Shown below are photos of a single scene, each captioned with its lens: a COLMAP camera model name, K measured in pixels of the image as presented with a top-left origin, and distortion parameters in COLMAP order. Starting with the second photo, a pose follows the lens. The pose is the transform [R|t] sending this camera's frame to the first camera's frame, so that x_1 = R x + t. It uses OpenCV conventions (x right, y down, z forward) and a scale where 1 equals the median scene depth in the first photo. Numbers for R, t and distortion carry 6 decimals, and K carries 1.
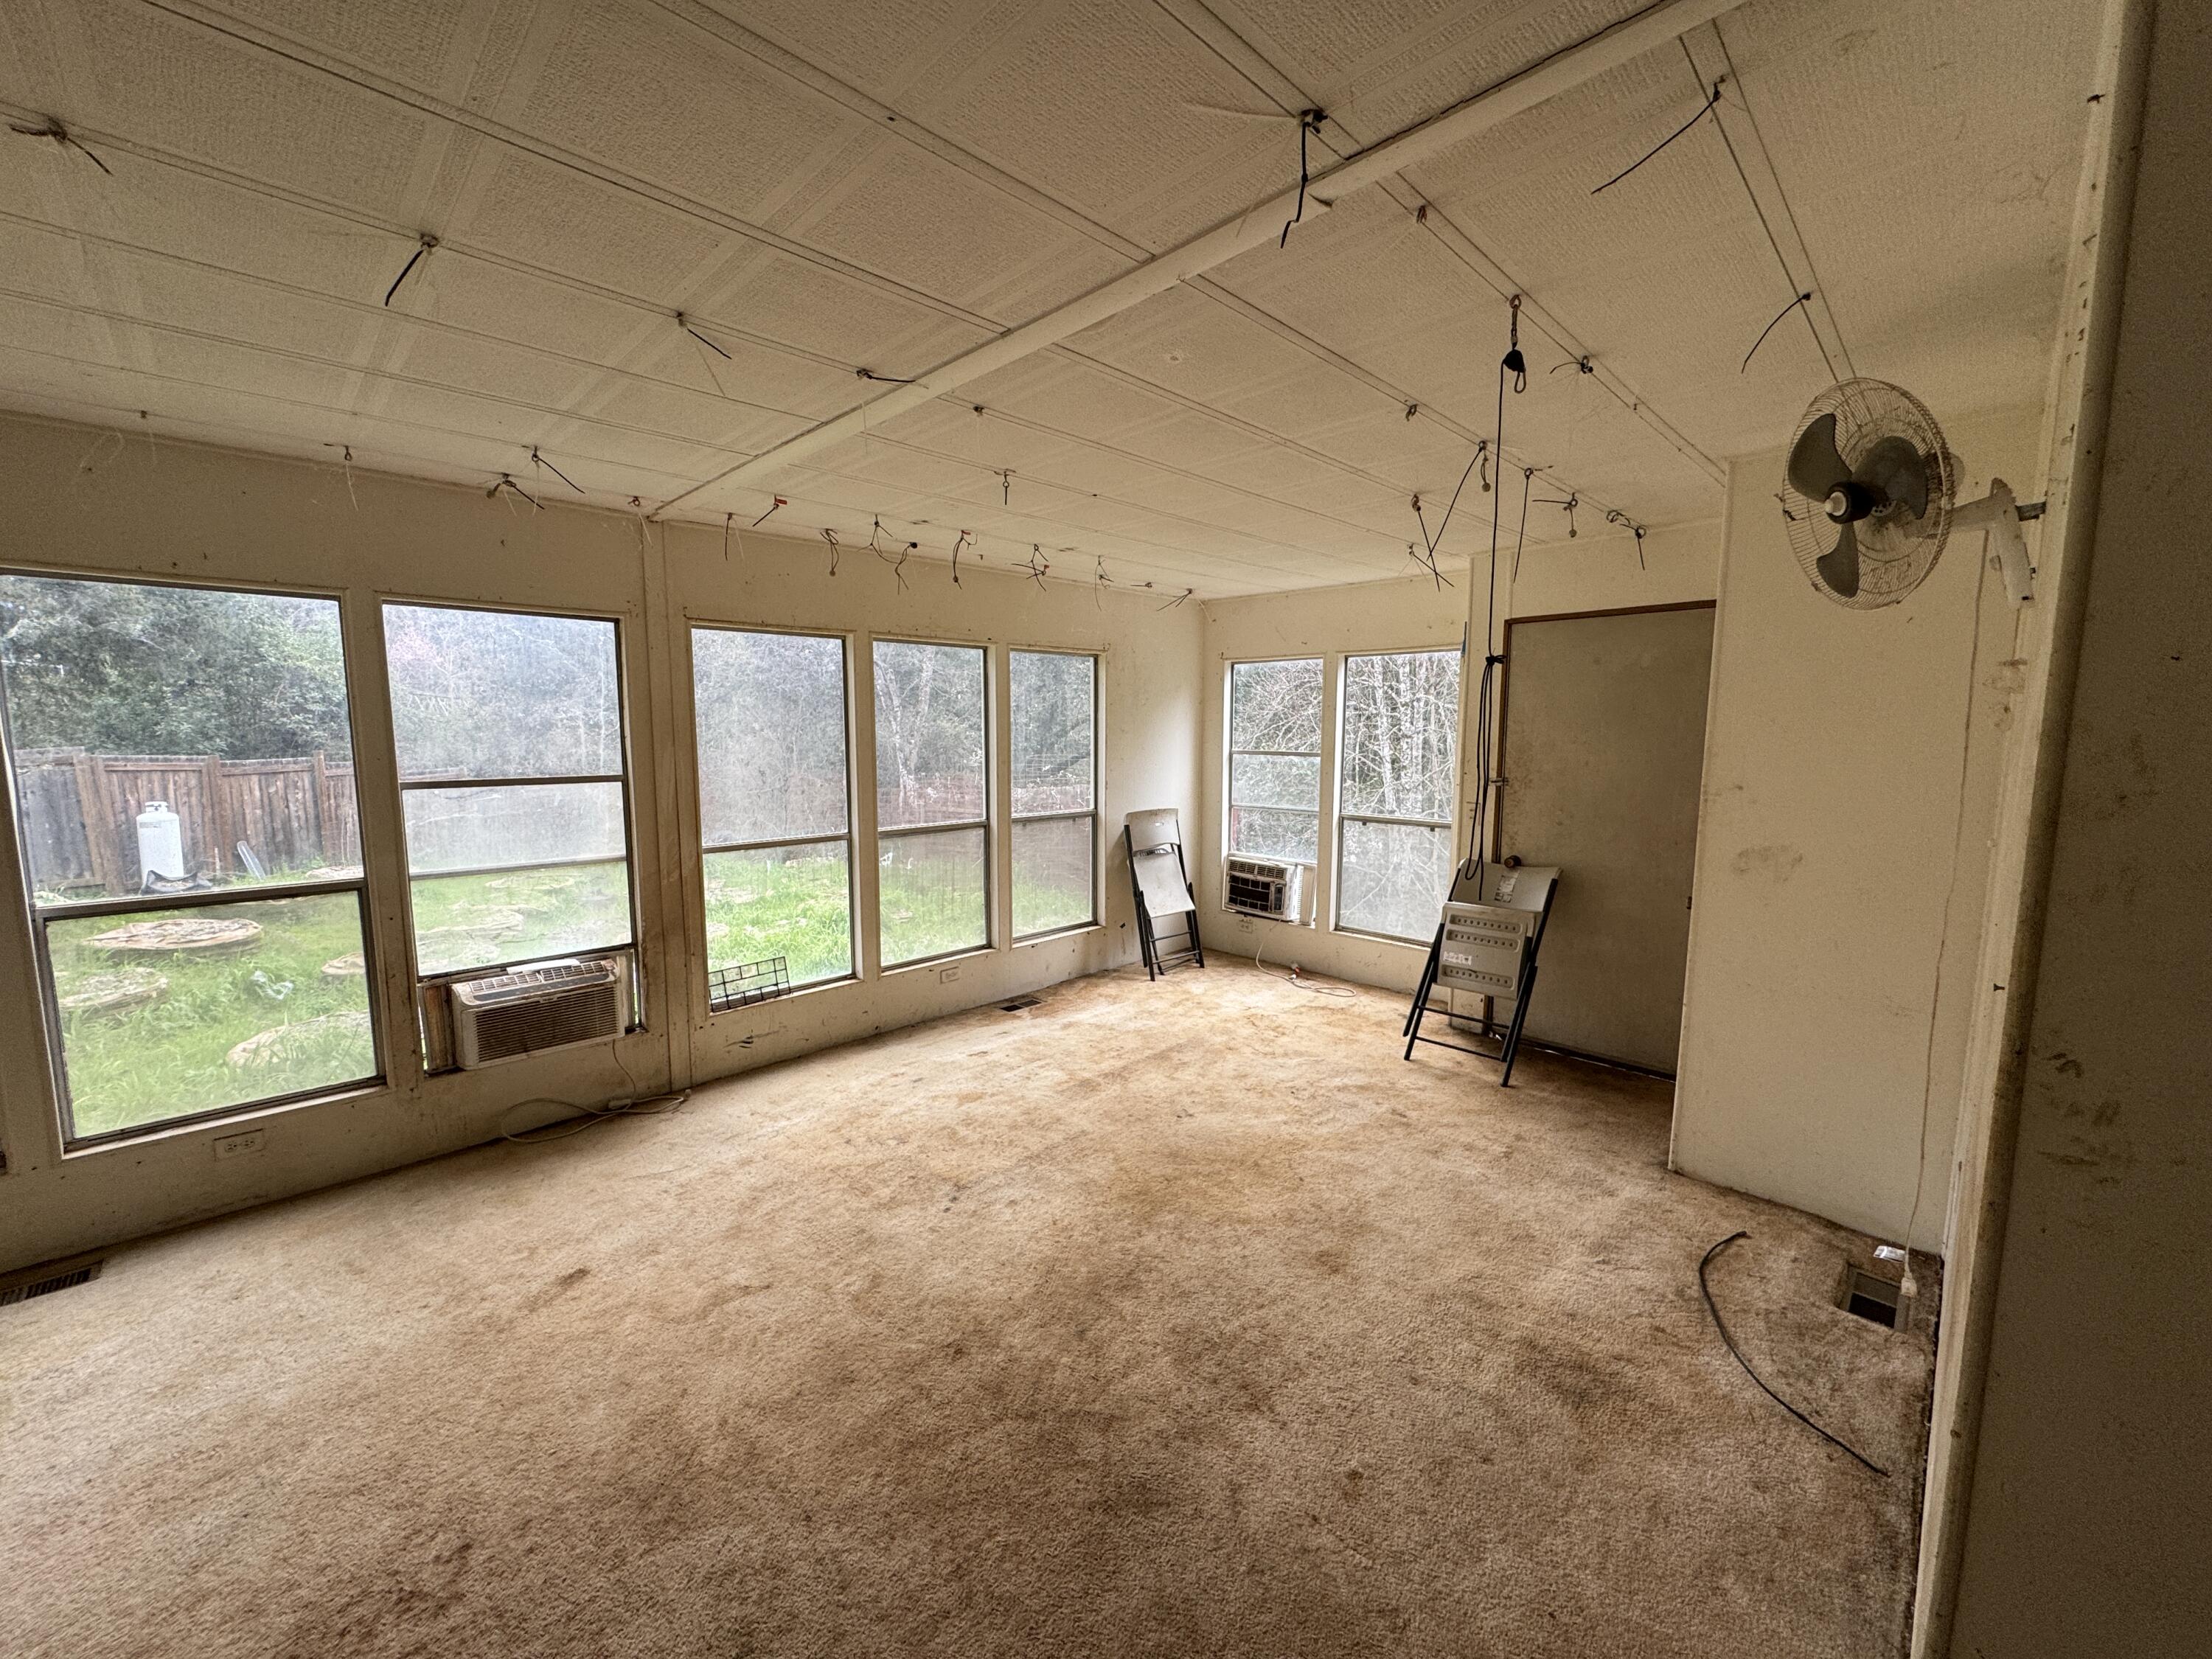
lens RADIAL K [[877.3, 0, 1106.1], [0, 877.3, 827.3], [0, 0, 1]] dist [-0.003008, 0.000646]
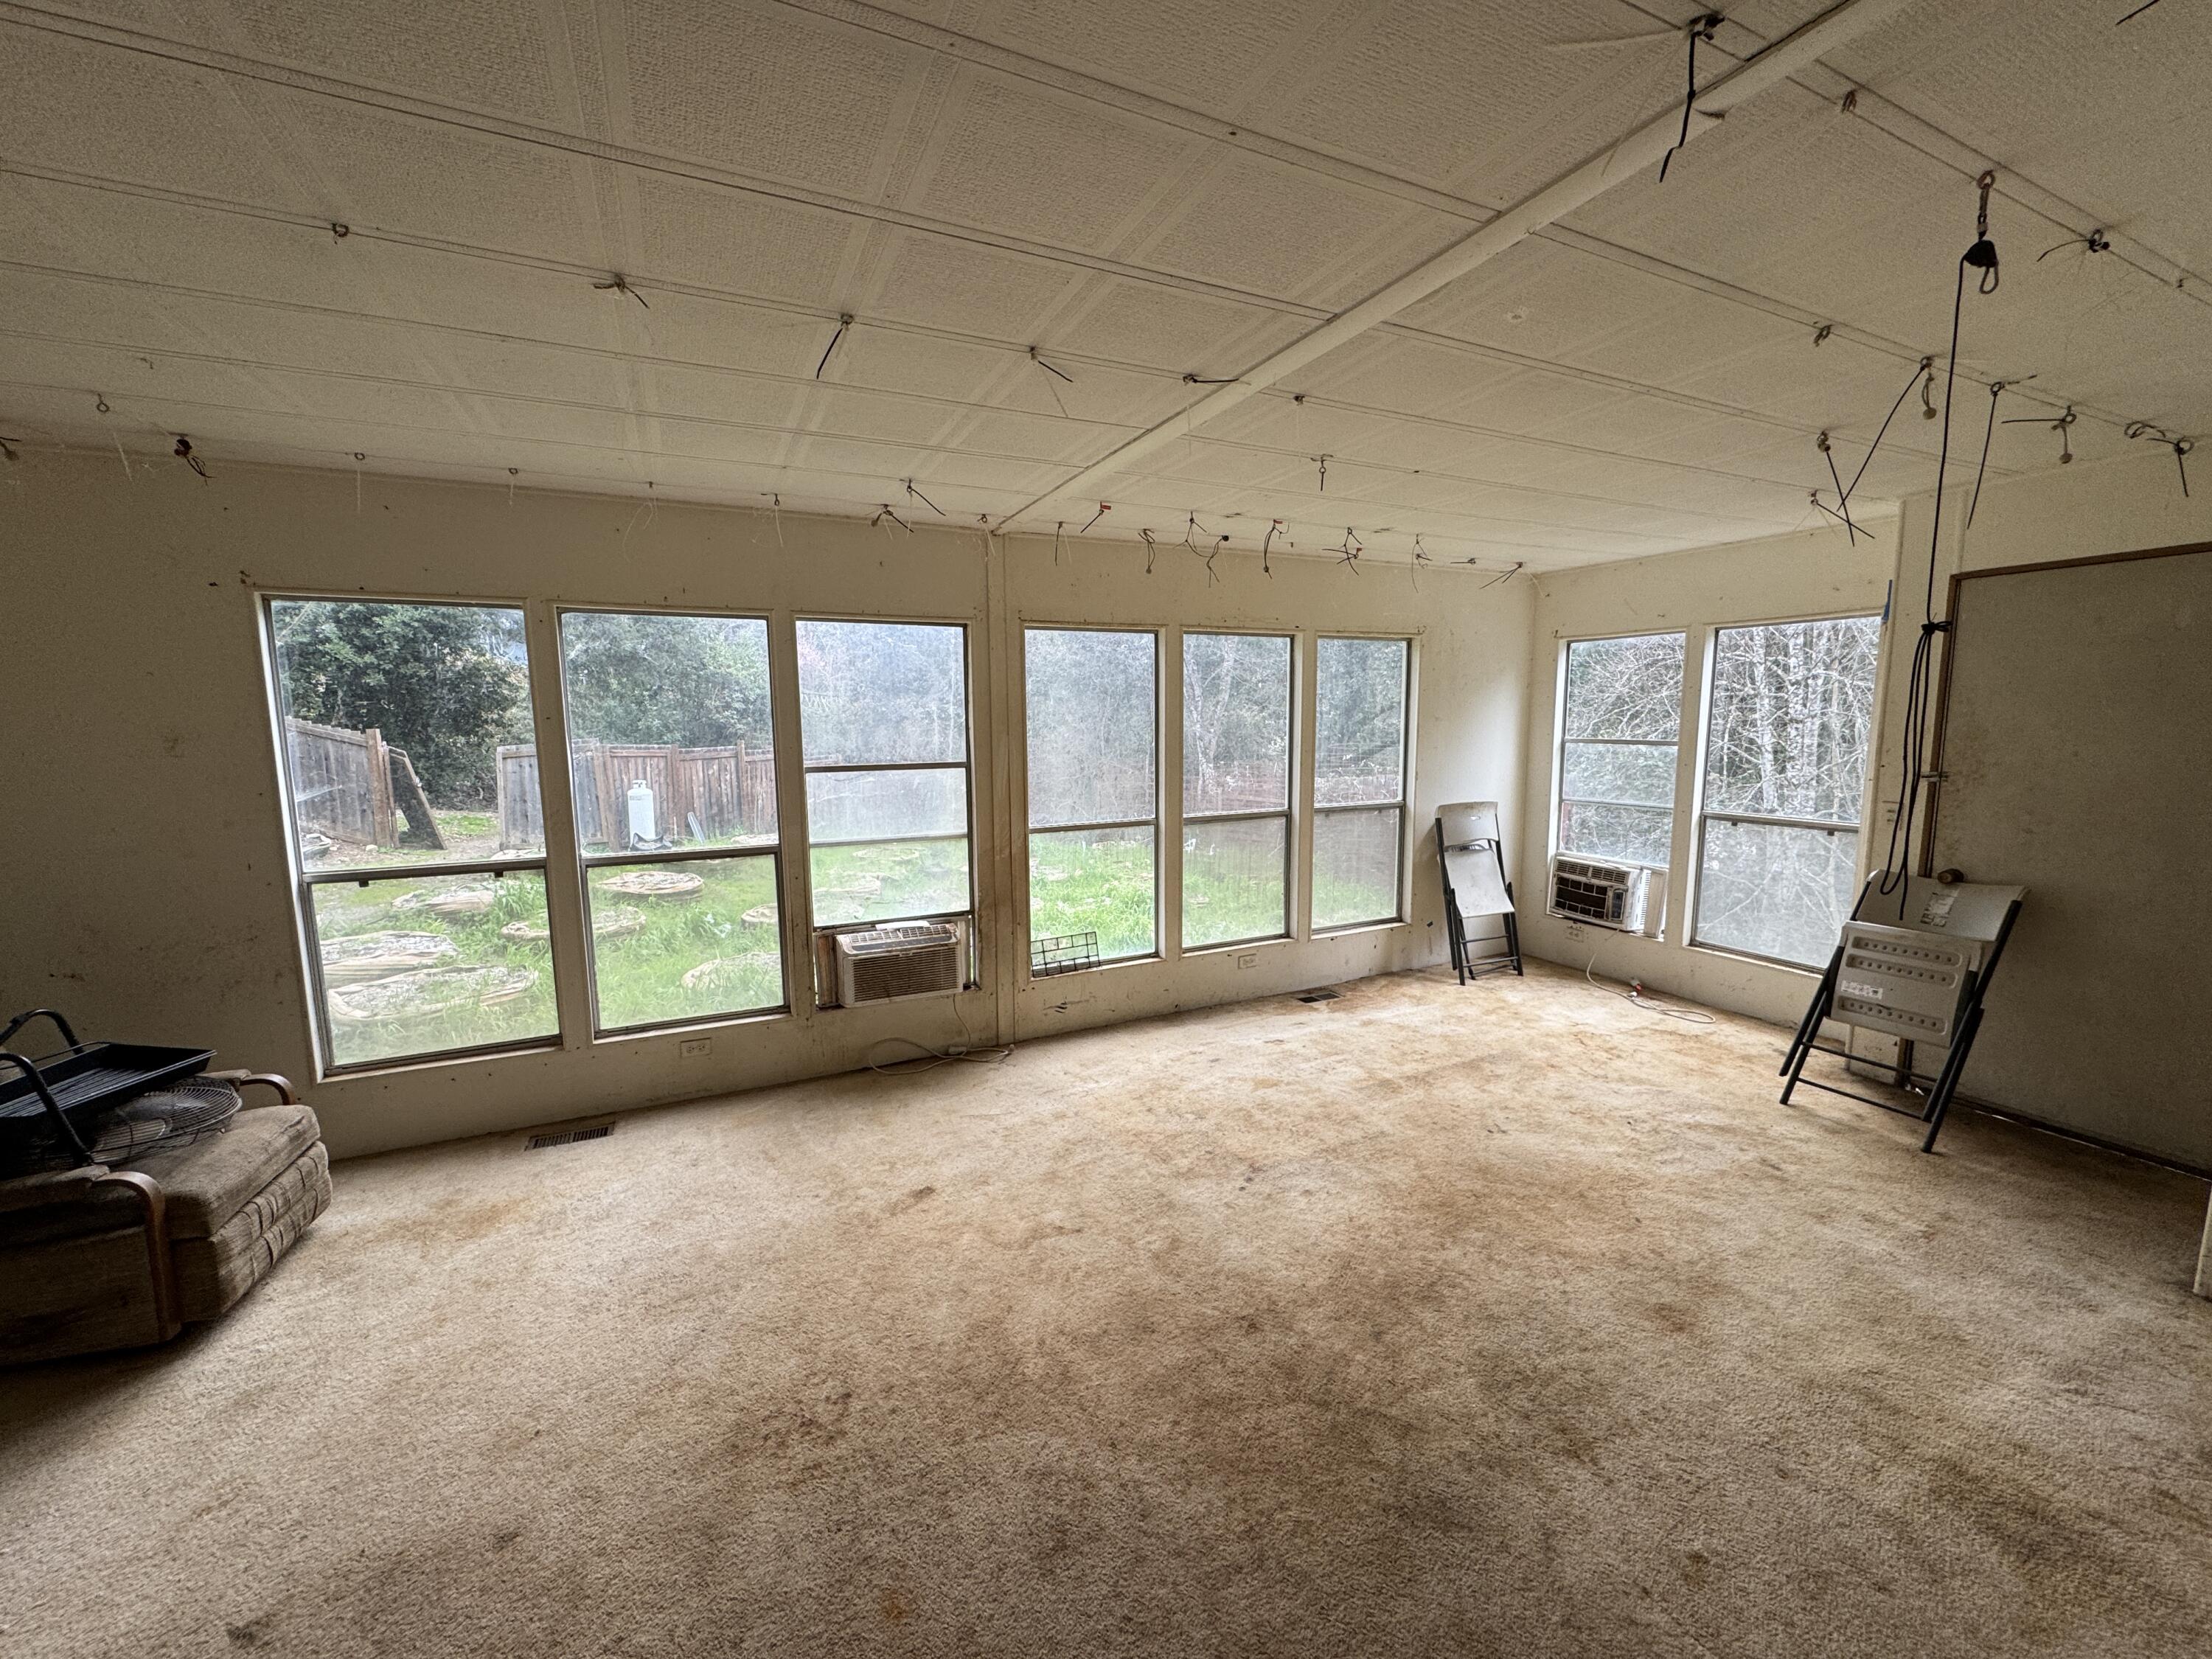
lens RADIAL K [[877.3, 0, 1106.0], [0, 877.3, 826.9], [0, 0, 1]] dist [-0.003008, 0.000646]
pose [[0.944415, 0.029991, -0.327385, -0.008347], [-0.025986, 0.999524, 0.016601, 0.000883], [0.327728, -0.007171, 0.944745, -0.015355]]
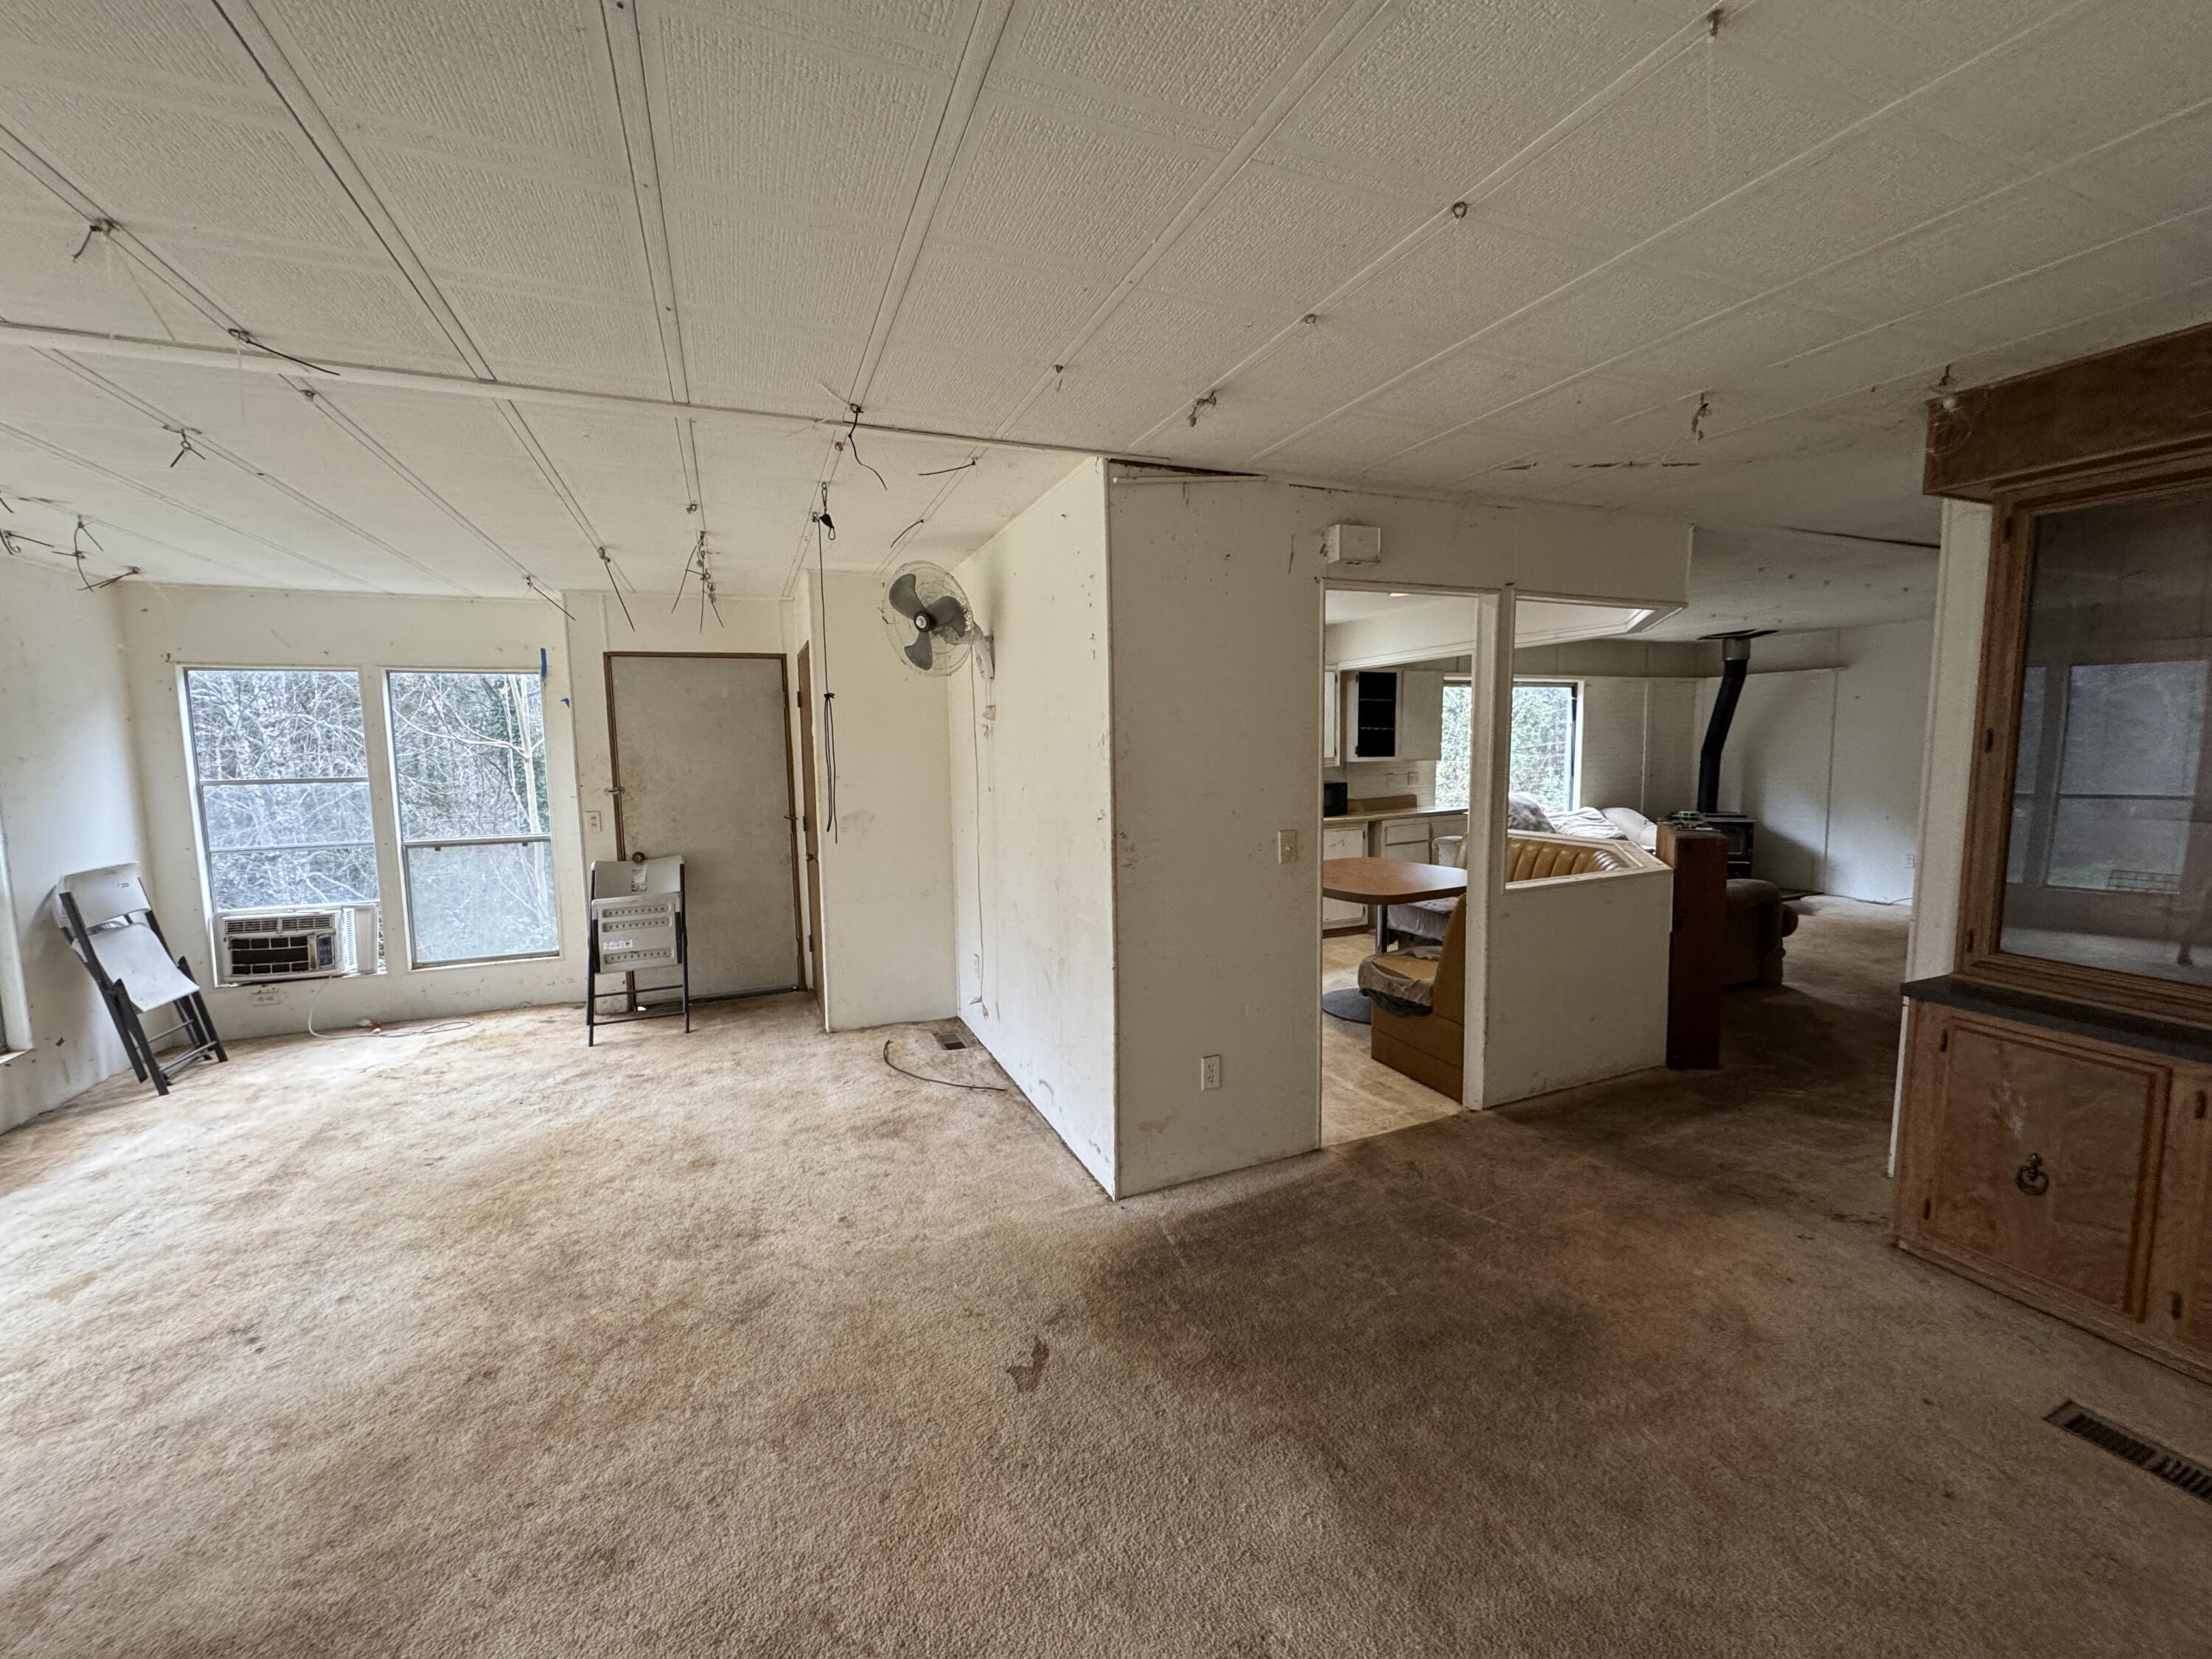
lens RADIAL K [[877.3, 0, 1105.1], [0, 877.3, 826.8], [0, 0, 1]] dist [-0.003008, 0.000646]
pose [[0.373818, -0.097153, 0.922400, -0.524943], [0.122421, 0.990966, 0.054762, 0.014750], [-0.919387, 0.092450, 0.382335, -0.047539]]
